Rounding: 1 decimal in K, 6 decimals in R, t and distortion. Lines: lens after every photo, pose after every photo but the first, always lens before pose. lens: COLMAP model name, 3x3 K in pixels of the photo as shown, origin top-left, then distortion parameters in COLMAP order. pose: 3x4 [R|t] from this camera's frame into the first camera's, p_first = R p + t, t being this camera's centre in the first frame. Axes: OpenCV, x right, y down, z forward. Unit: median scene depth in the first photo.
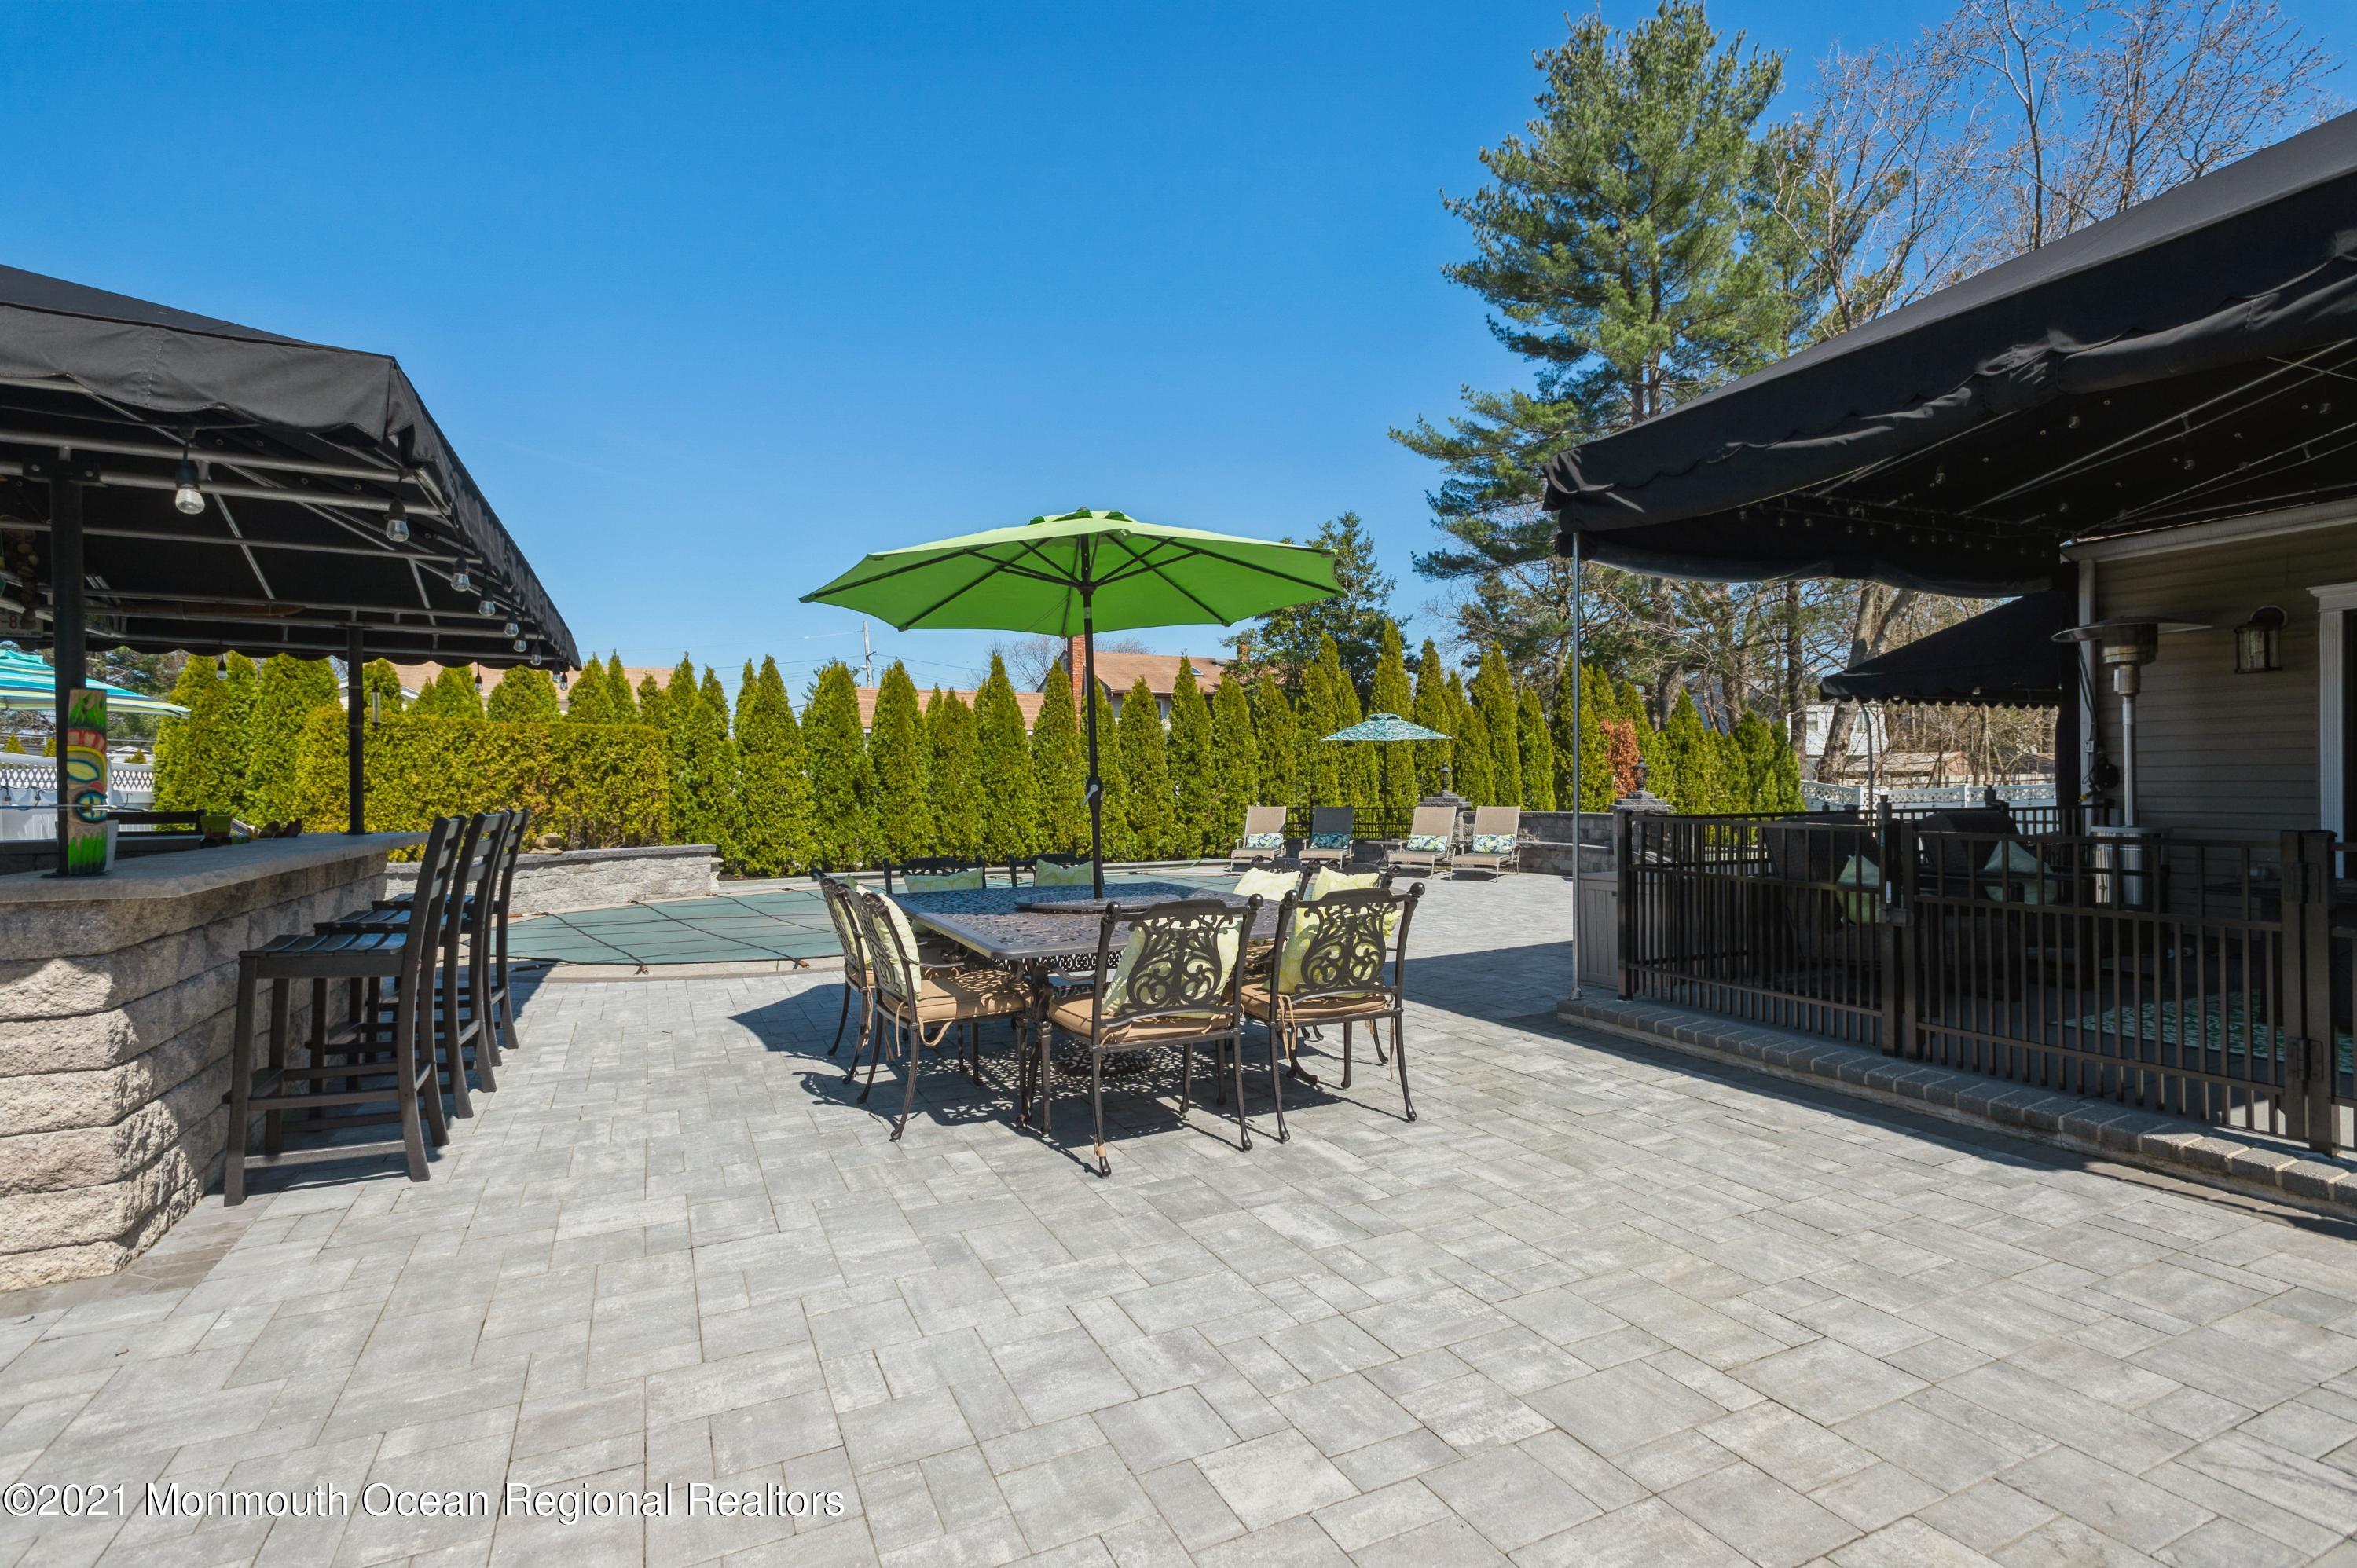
lens RADIAL K [[1109.7, 0, 1180.7], [0, 1109.7, 794.2], [0, 0, 1]] dist [0.018118, -0.004081]
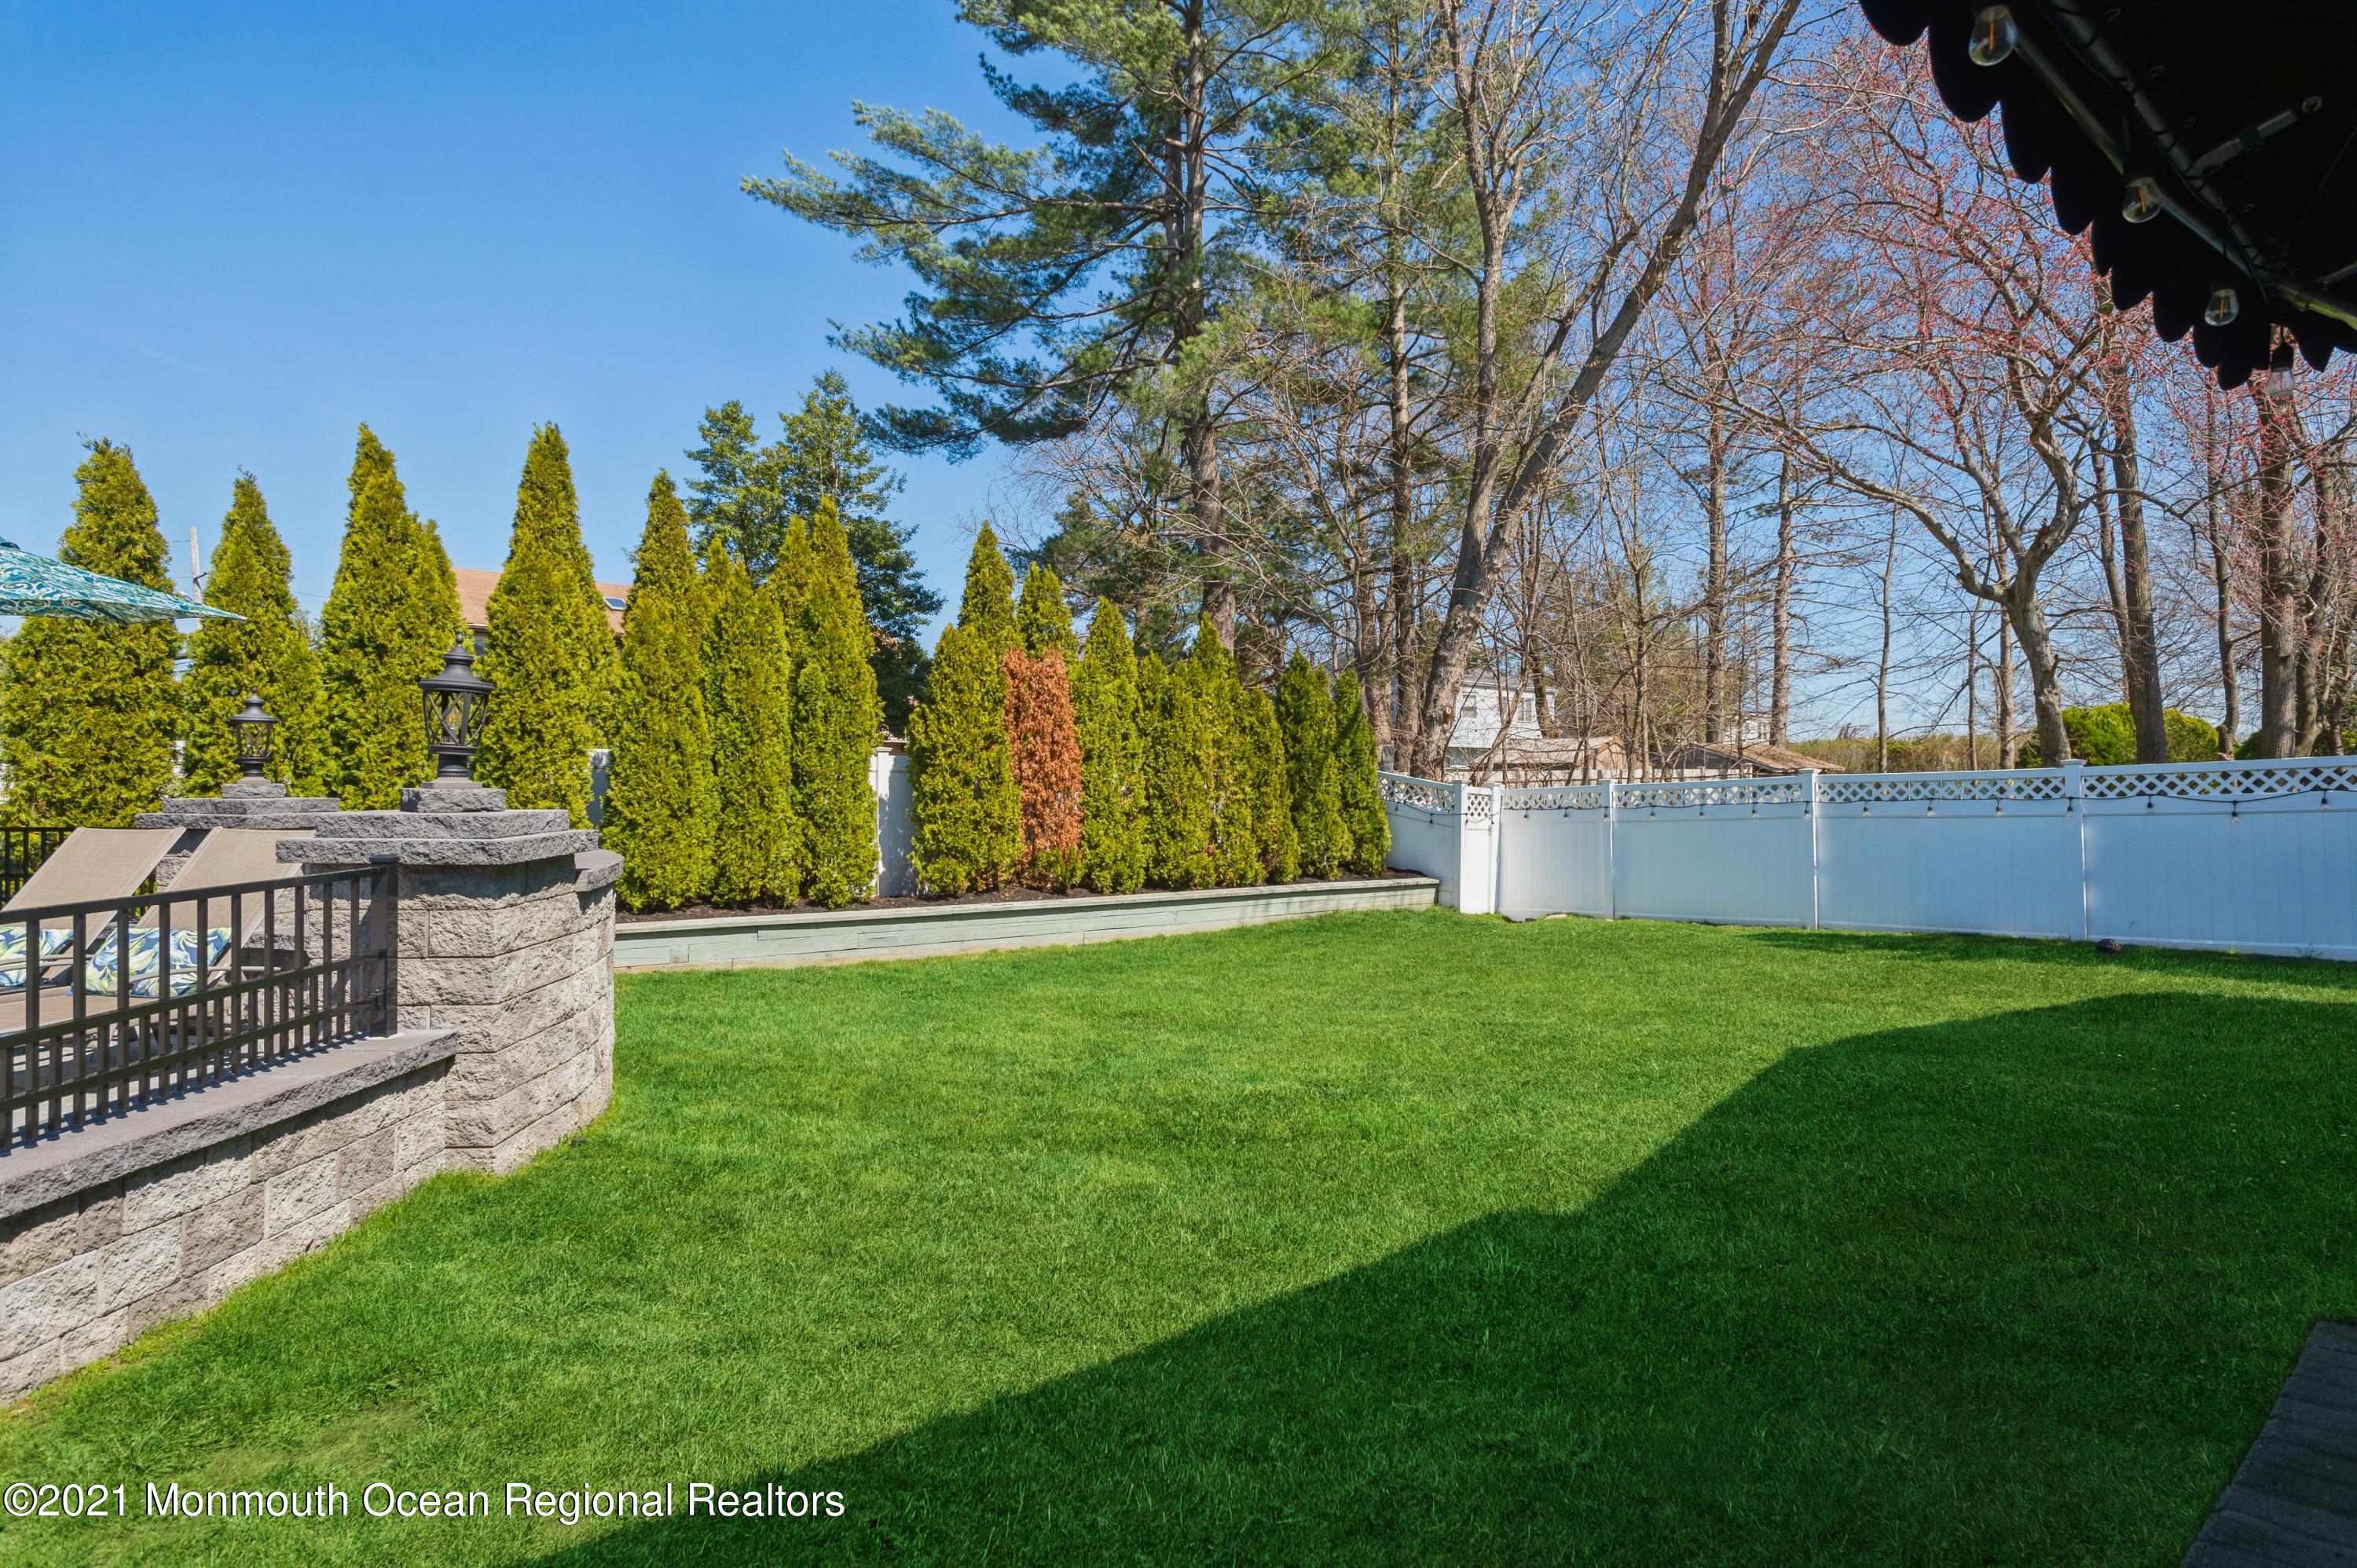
lens RADIAL K [[1173.5, 0, 1168.8], [0, 1173.5, 784.3], [0, 0, 1]] dist [0.000662, -0.000099]
pose [[0.971502, 0.009421, 0.236845, 0.346932], [-0.008367, 0.999950, -0.005454, -0.001645], [-0.236884, 0.003317, 0.971532, 0.480832]]
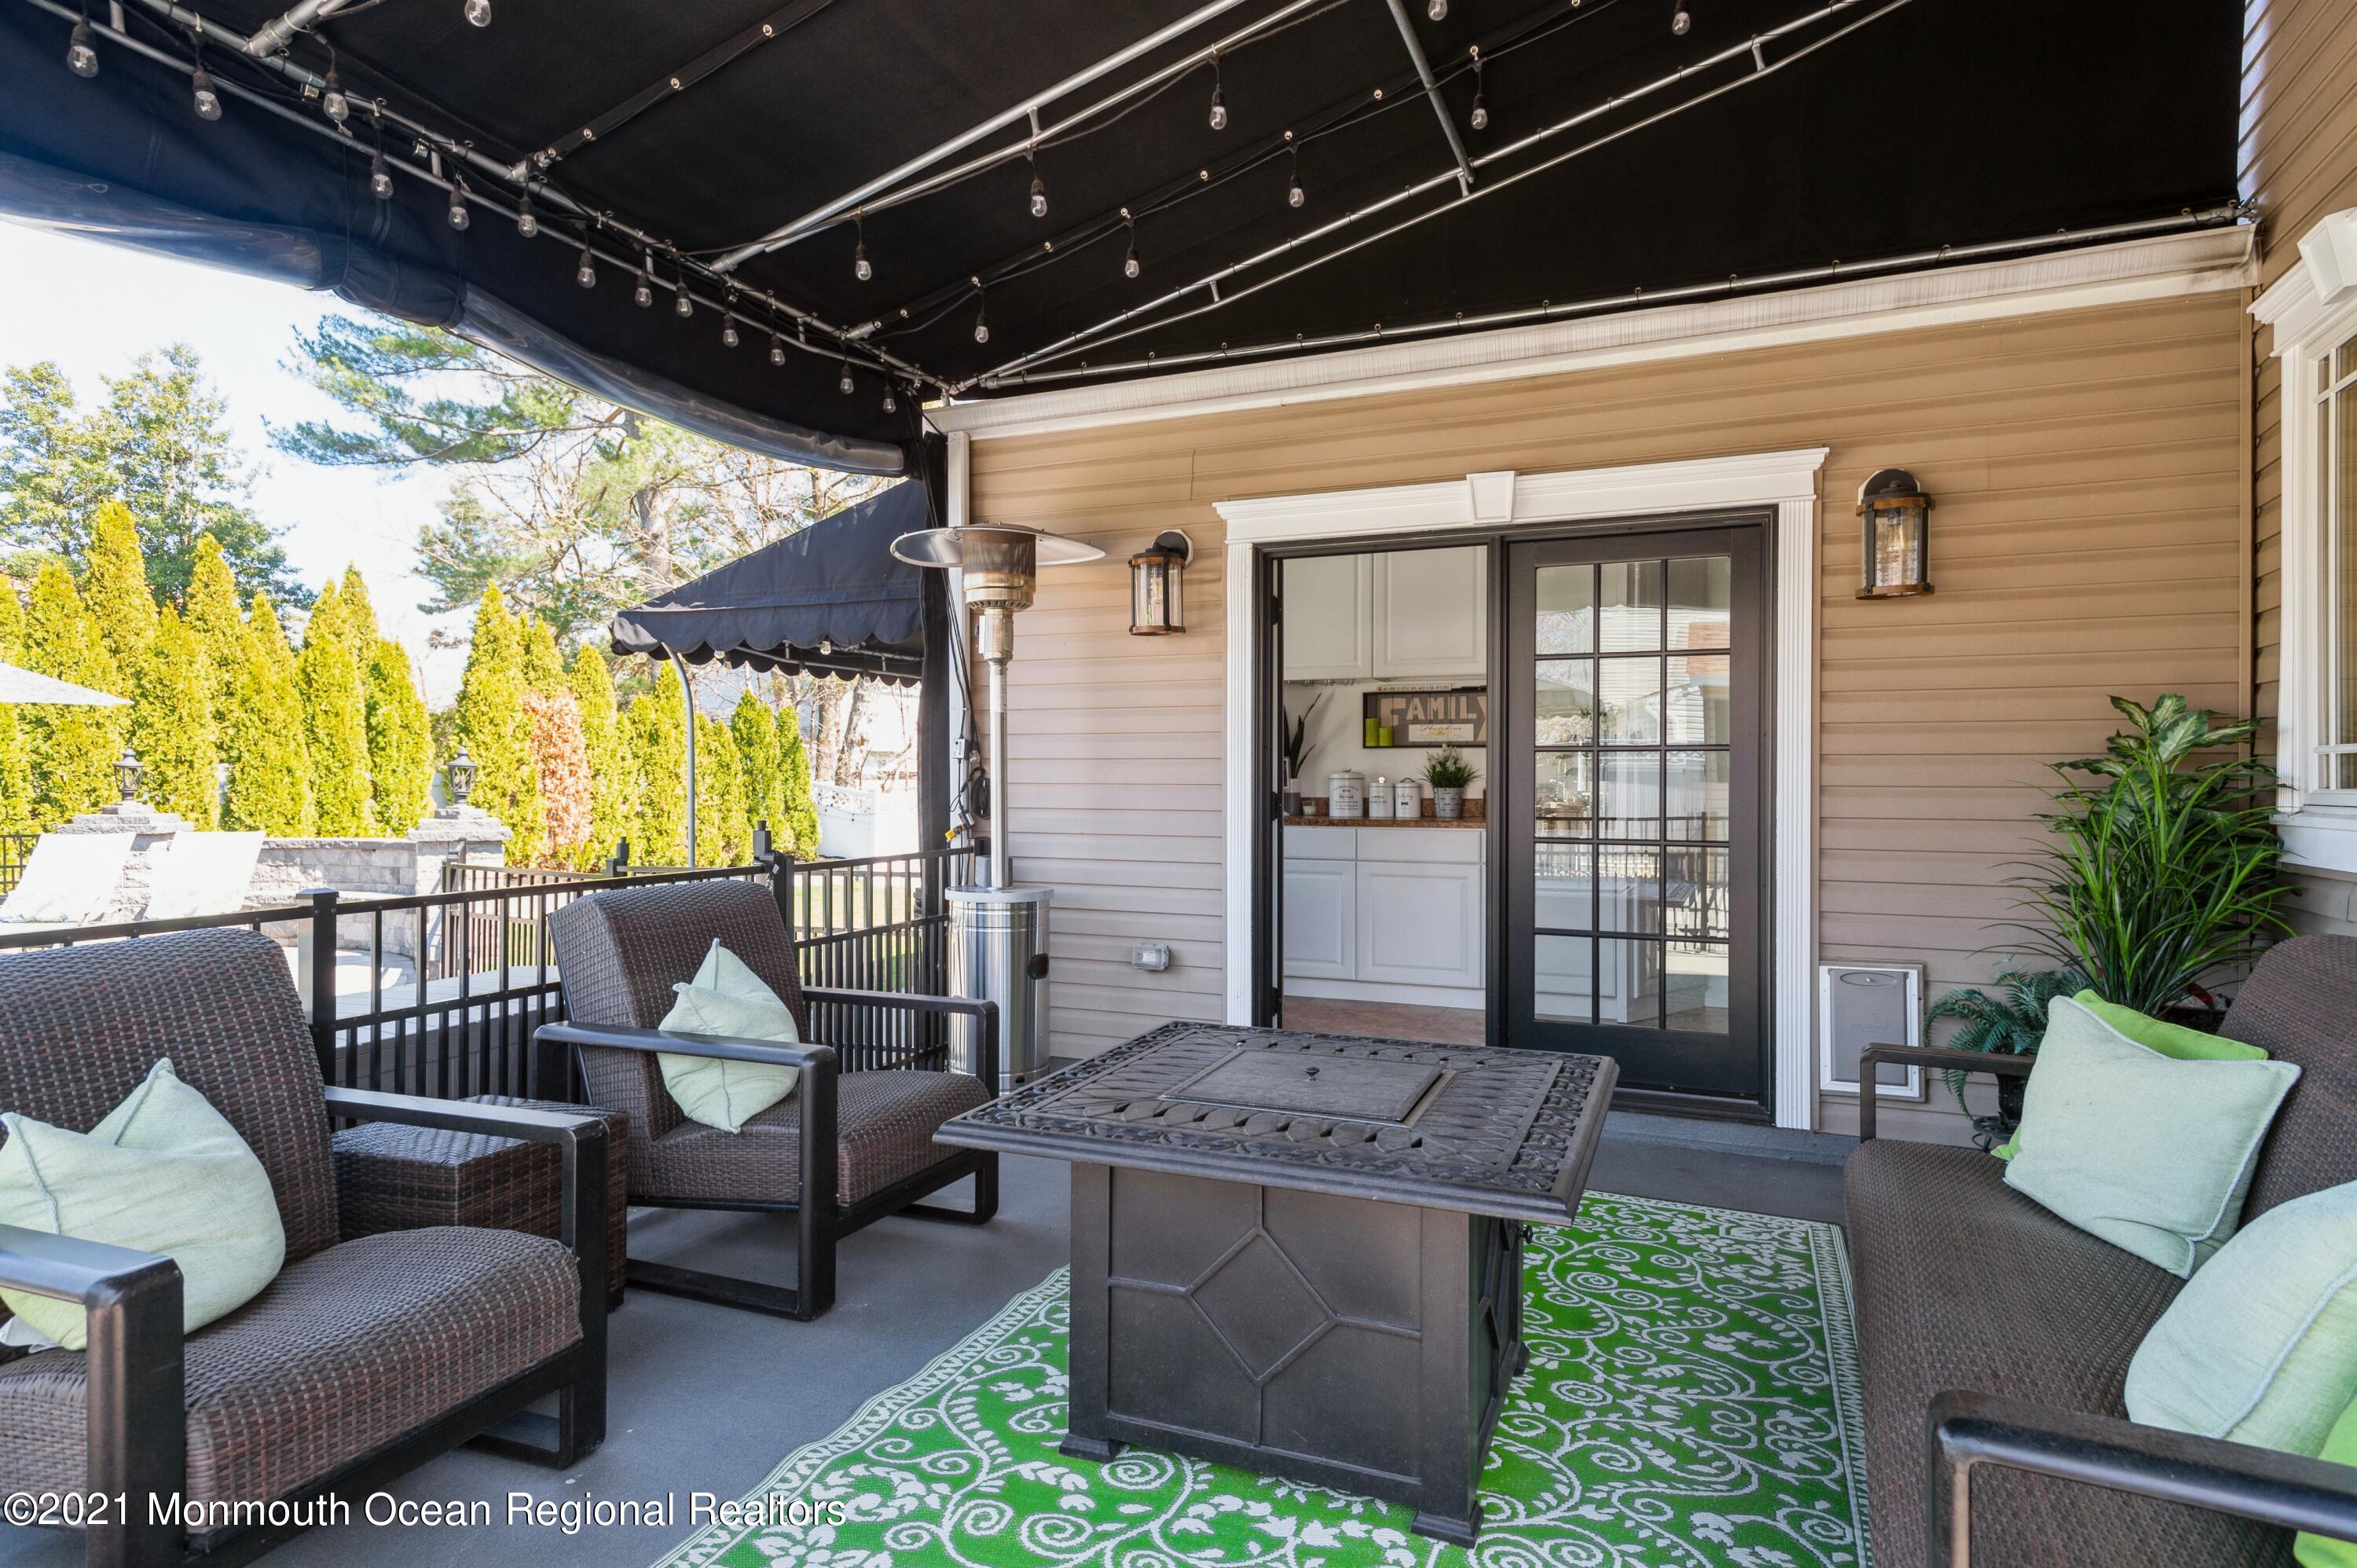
lens RADIAL K [[1308.1, 0, 1187.3], [0, 1308.1, 779.6], [0, 0, 1]] dist [0.015549, 0.001803]
pose [[0.746924, 0.007952, 0.664862, 0.158485], [-0.002019, 0.999951, -0.009691, -0.007214], [-0.664907, 0.005896, 0.746903, 0.145906]]
